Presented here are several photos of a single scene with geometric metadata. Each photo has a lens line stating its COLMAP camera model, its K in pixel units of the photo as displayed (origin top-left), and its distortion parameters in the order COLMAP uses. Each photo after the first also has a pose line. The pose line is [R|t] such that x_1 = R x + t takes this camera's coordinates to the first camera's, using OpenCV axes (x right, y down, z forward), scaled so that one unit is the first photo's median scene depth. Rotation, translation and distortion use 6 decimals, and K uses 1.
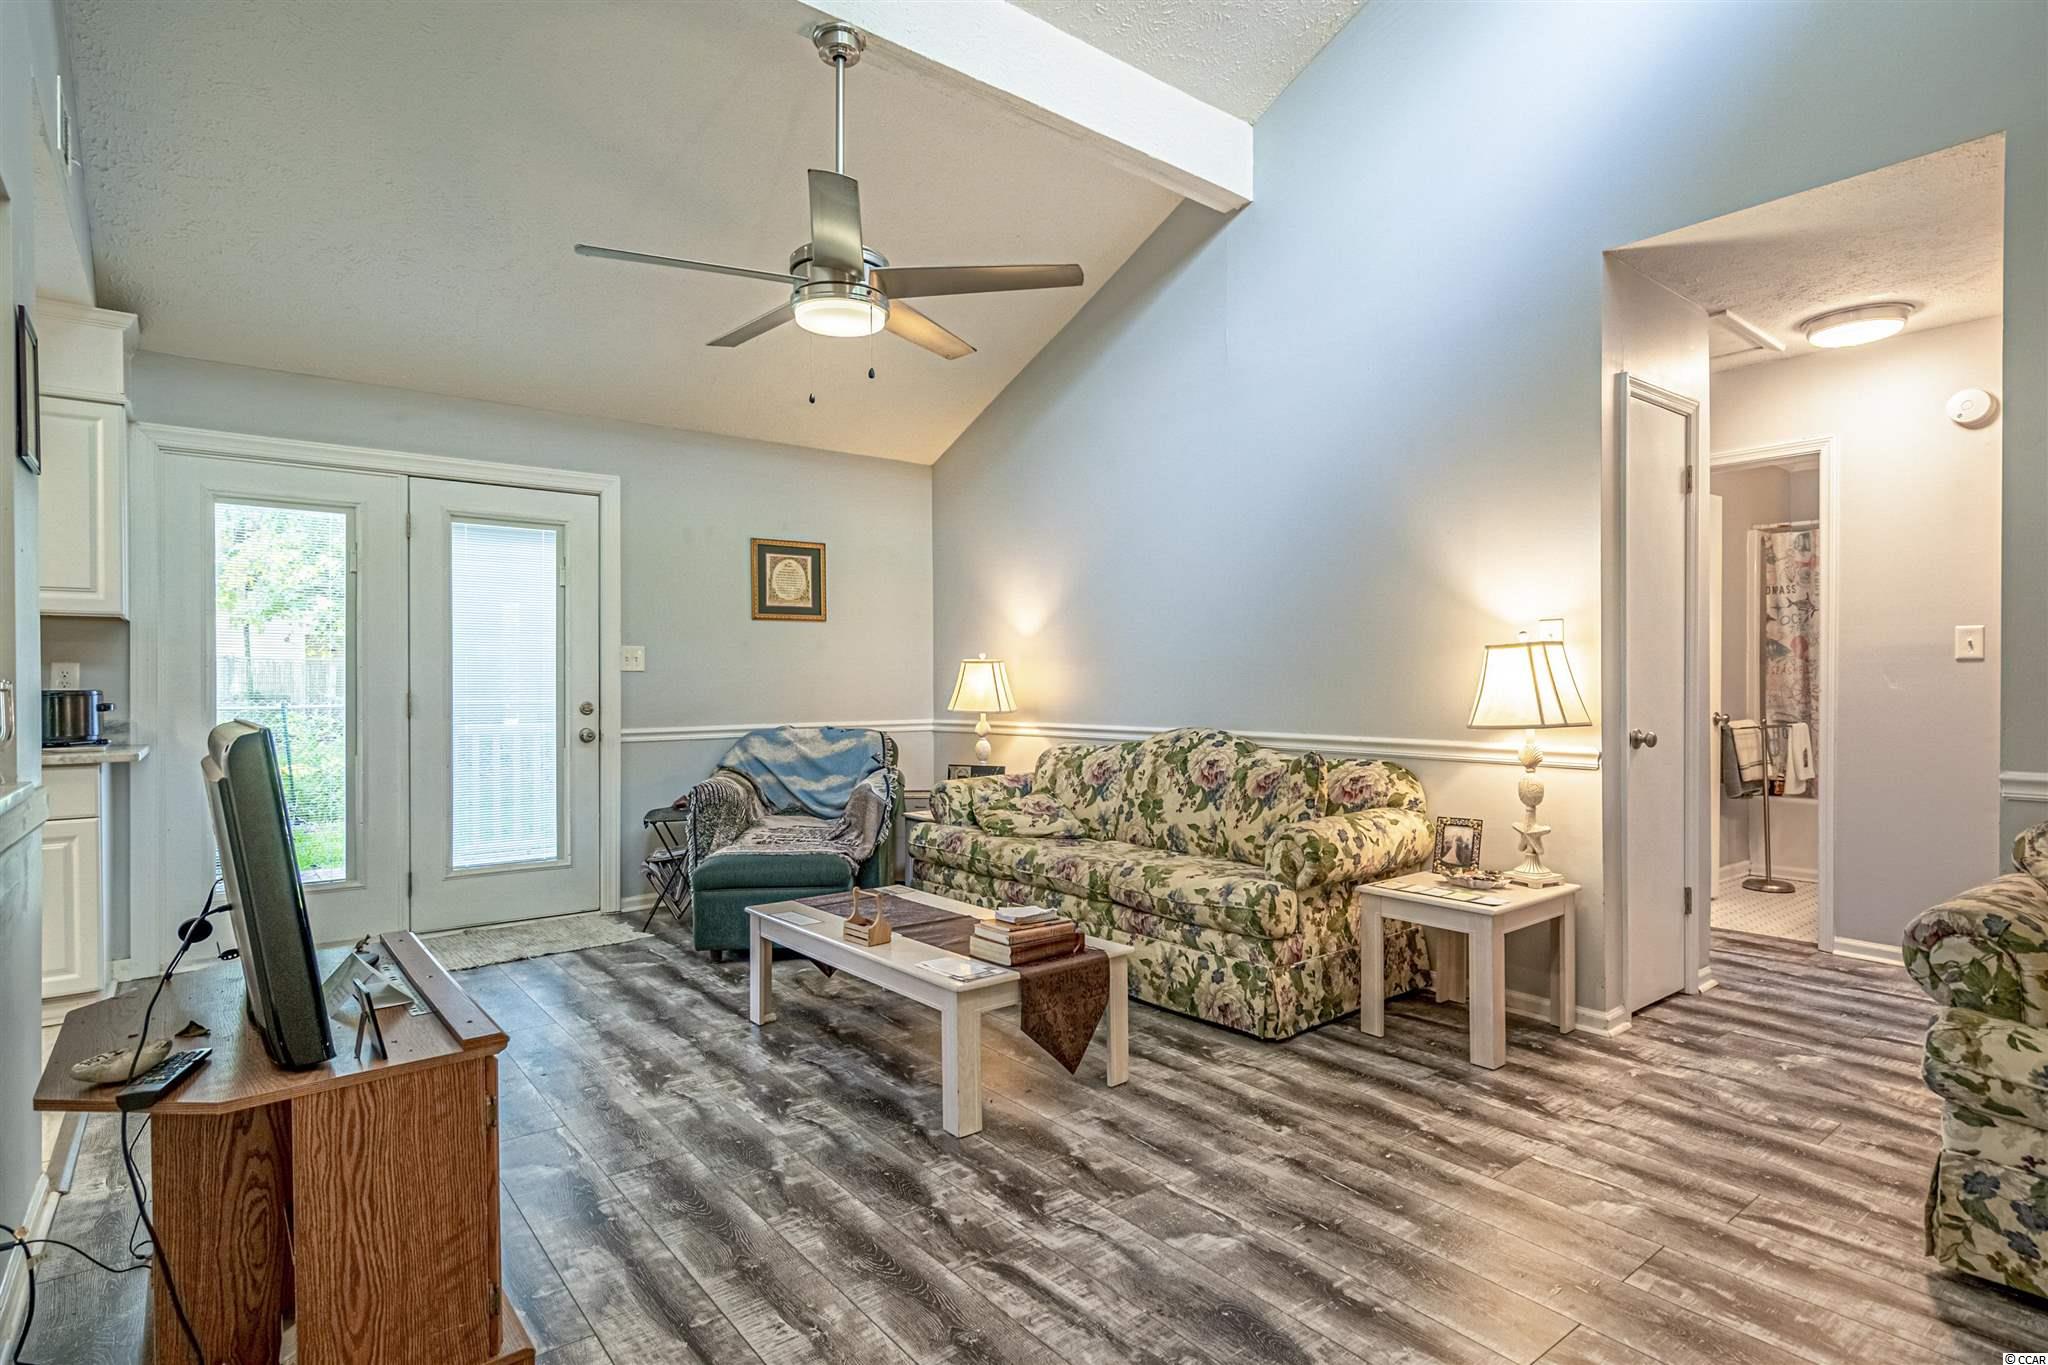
lens RADIAL K [[1045.0, 0, 1024.0], [0, 1045.0, 682.5], [0, 0, 1]] dist [-0.000447, 0.000539]
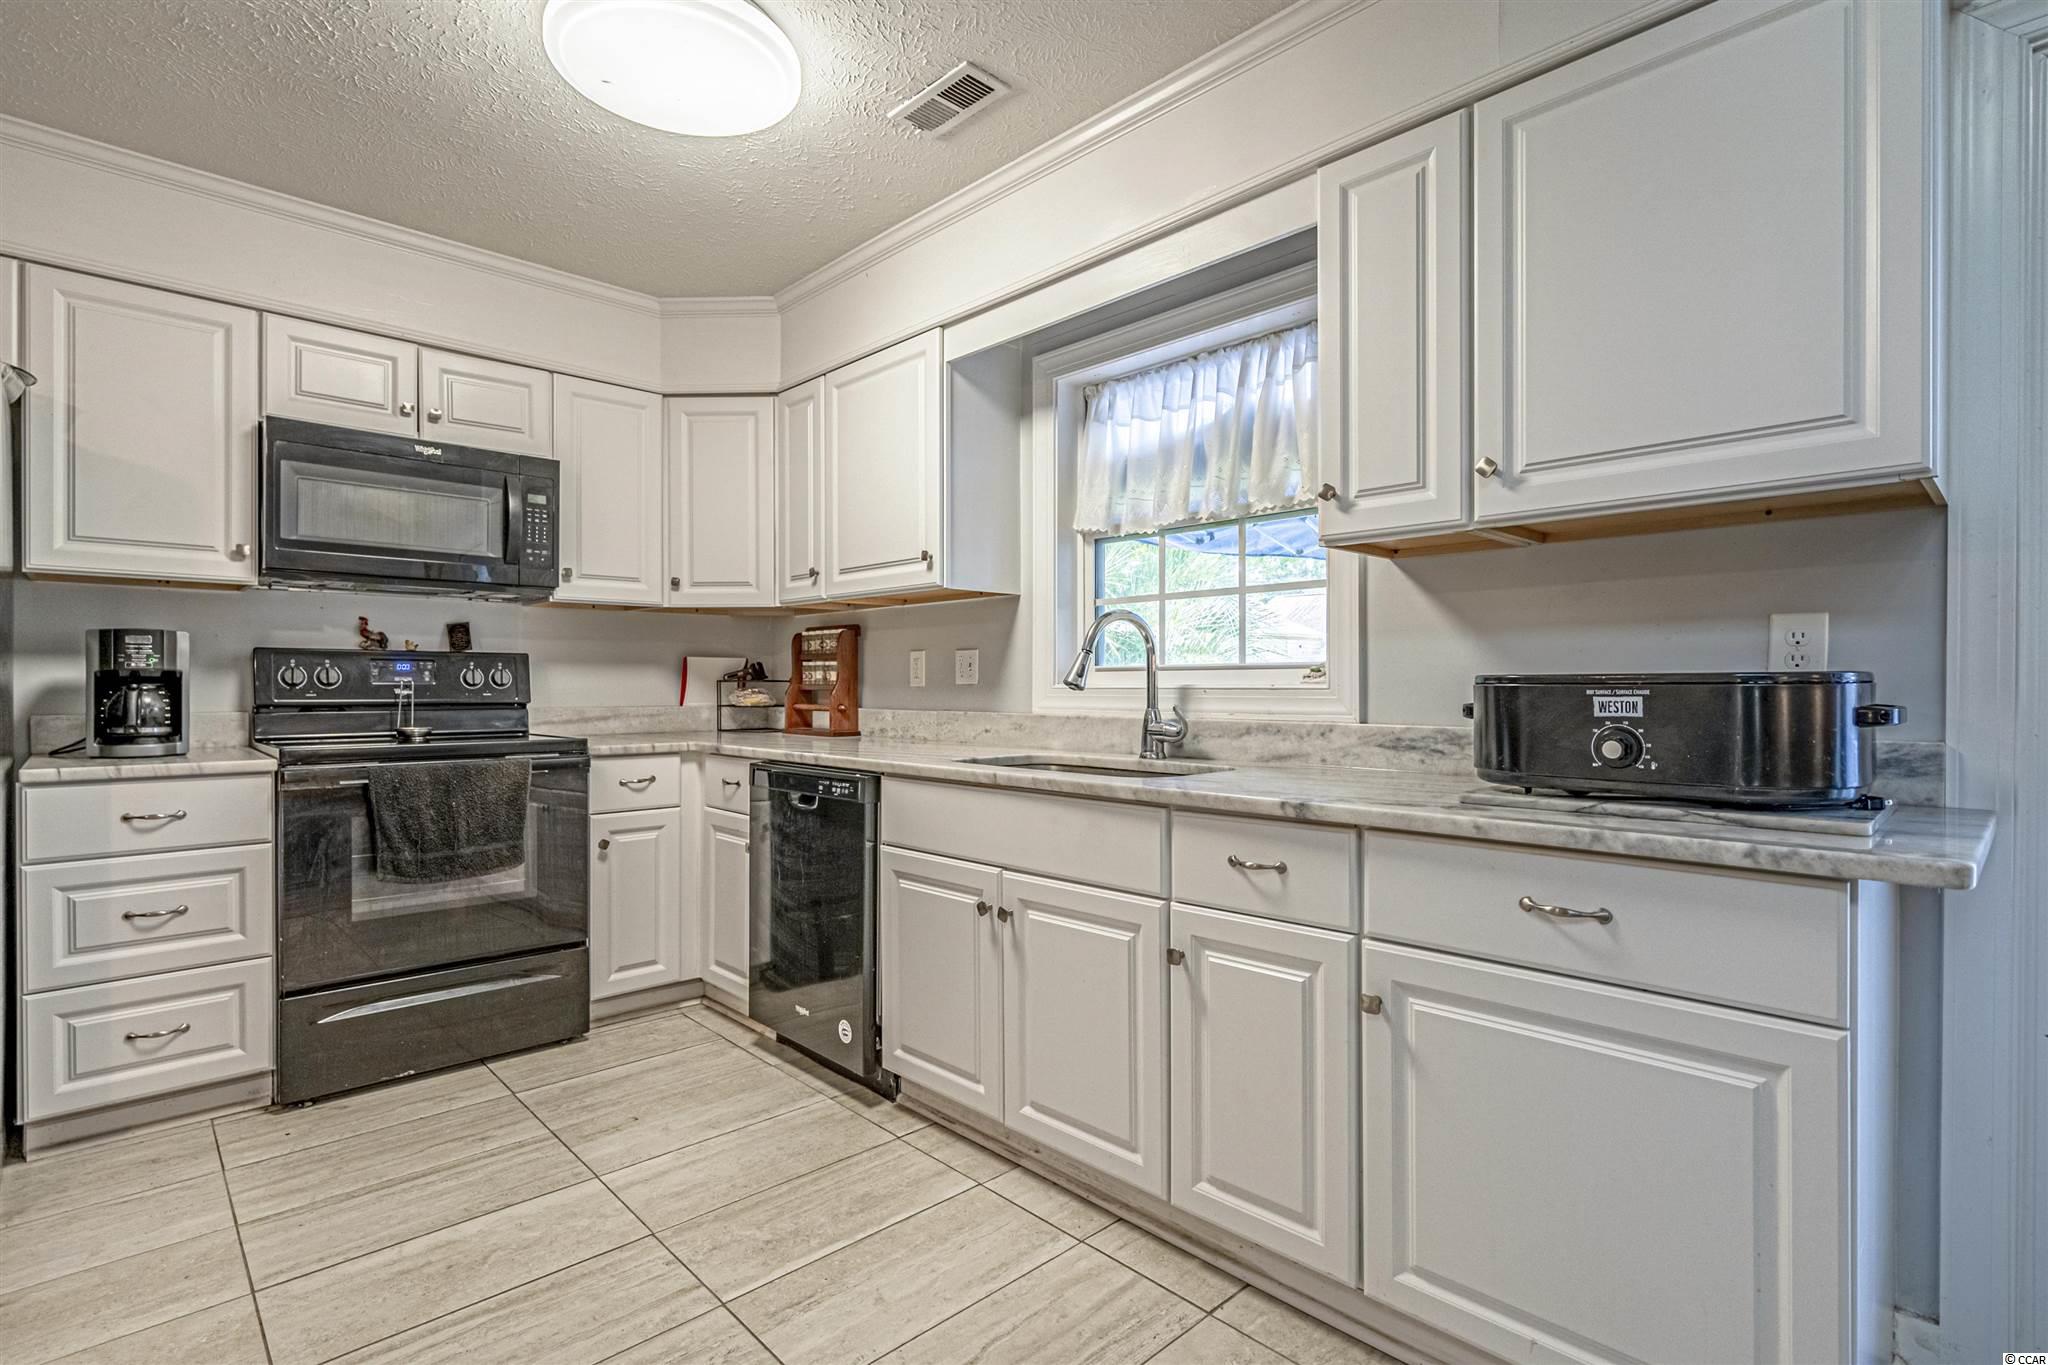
lens RADIAL K [[974.0, 0, 1021.5], [0, 974.0, 688.3], [0, 0, 1]] dist [-0.002699, 0.001354]
pose [[0.097678, 0.009650, -0.995171, -0.546964], [0.001165, 0.999951, 0.009811, 0.009691], [0.995217, -0.002118, 0.097662, 0.643531]]
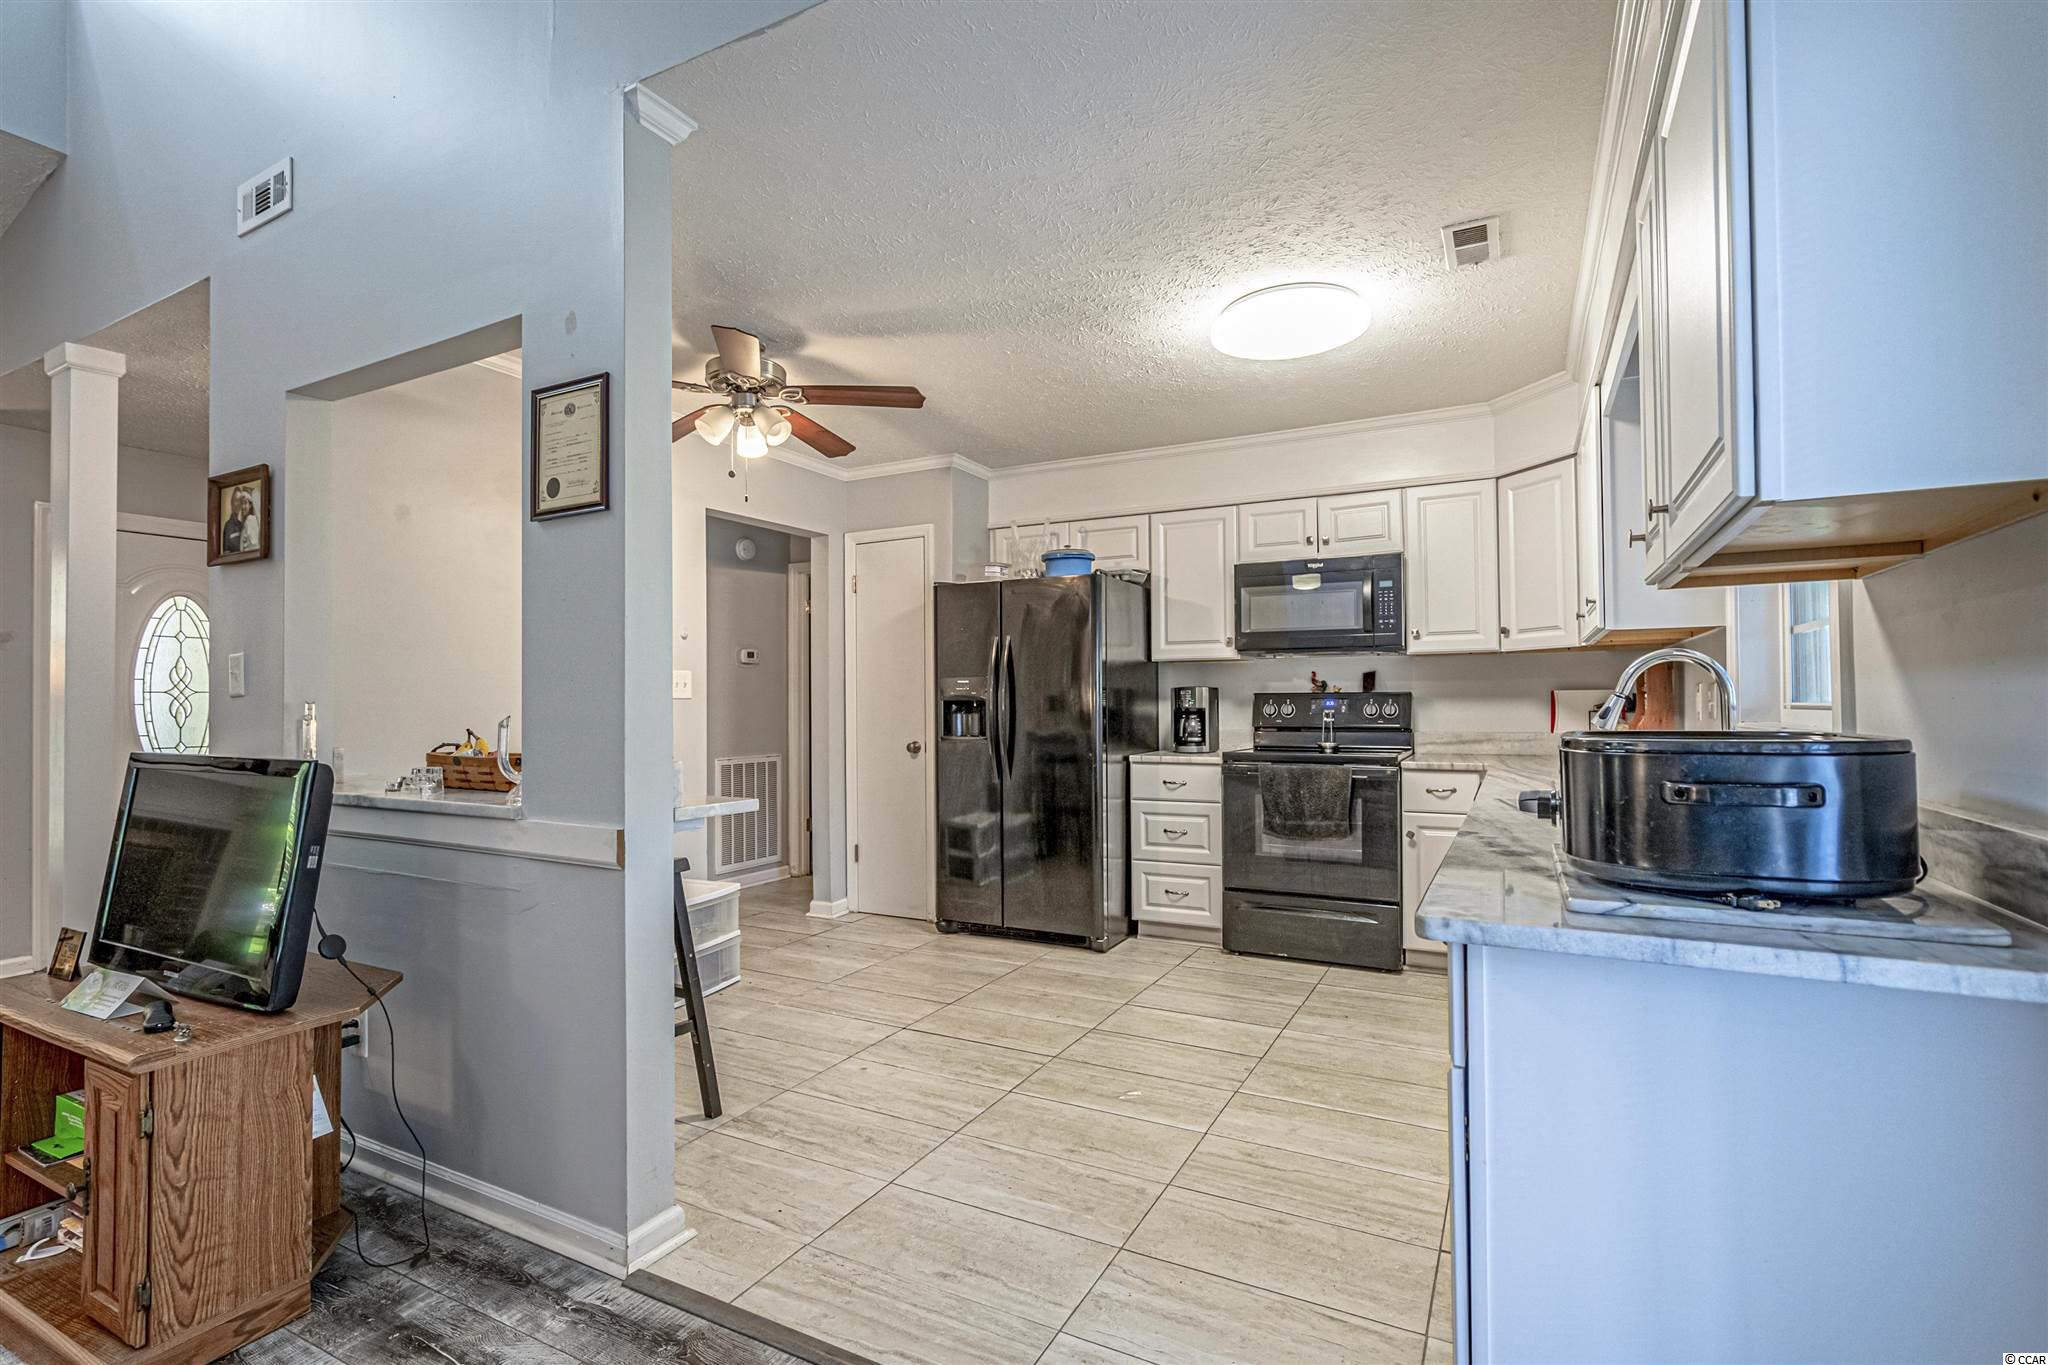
lens RADIAL K [[944.8, 0, 1024.3], [0, 944.8, 689.3], [0, 0, 1]] dist [-0.007809, 0.001245]
pose [[-0.913391, 0.006081, -0.407037, -0.556810], [0.012749, 0.999825, -0.013671, -0.007569], [0.406883, -0.017677, -0.913309, 1.168417]]
